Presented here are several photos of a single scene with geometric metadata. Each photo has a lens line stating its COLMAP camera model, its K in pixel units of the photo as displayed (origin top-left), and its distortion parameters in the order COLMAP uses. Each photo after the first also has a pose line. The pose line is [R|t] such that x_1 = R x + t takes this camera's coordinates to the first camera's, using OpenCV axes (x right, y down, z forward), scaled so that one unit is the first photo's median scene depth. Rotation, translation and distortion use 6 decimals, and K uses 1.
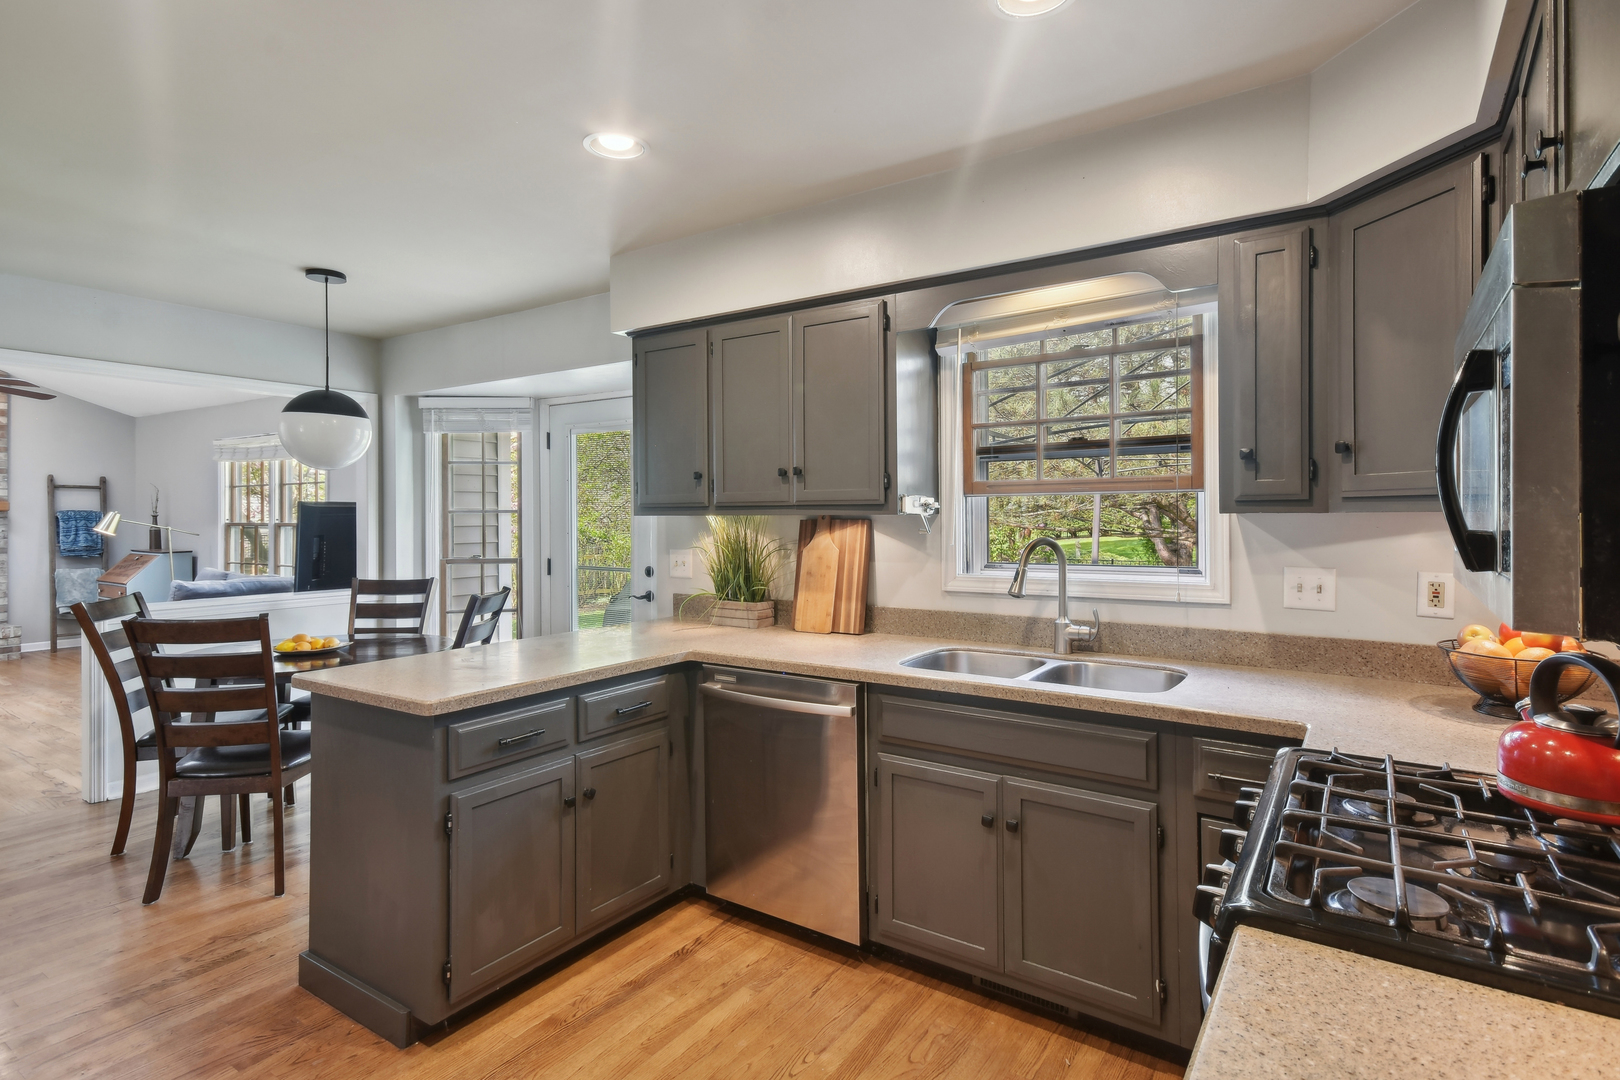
lens RADIAL K [[815.6, 0, 835.7], [0, 815.6, 510.5], [0, 0, 1]] dist [0.022054, 0.000576]
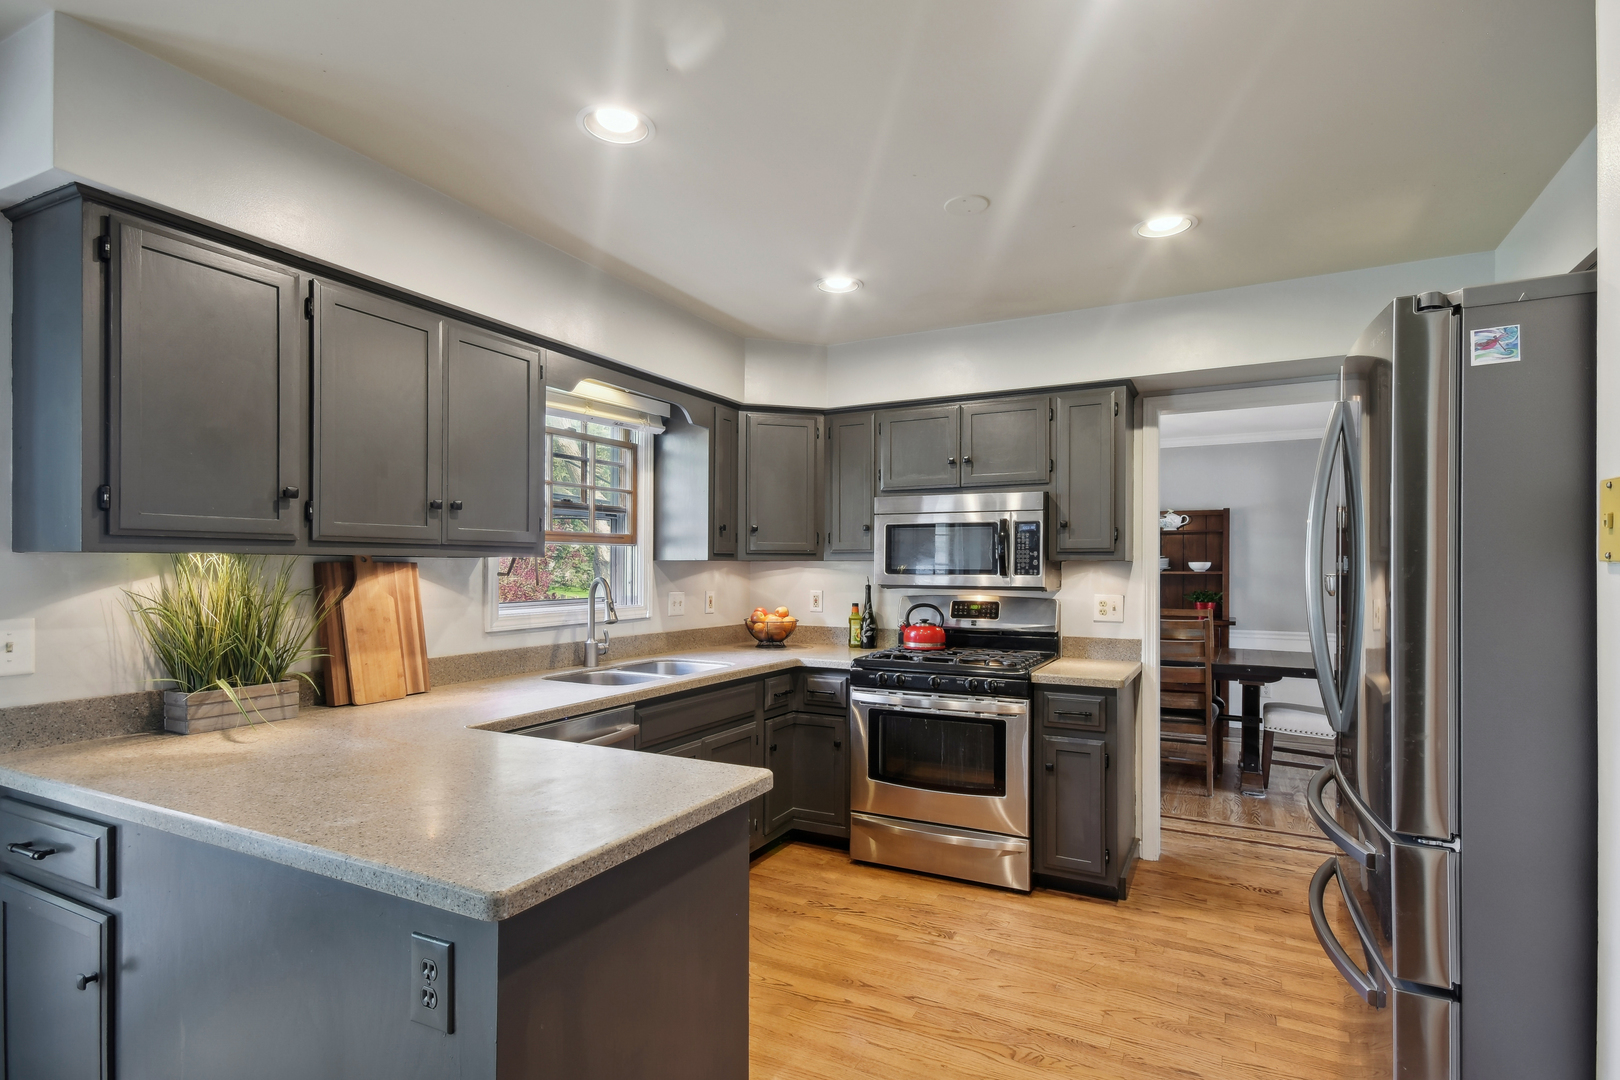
lens RADIAL K [[745.0, 0, 786.2], [0, 745.0, 554.8], [0, 0, 1]] dist [0.018117, 0.001160]
pose [[-0.038281, 0.021386, 0.999038, -0.407537], [-0.007191, 0.999739, -0.021677, 0.009258], [-0.999241, -0.008014, -0.038118, 0.327664]]
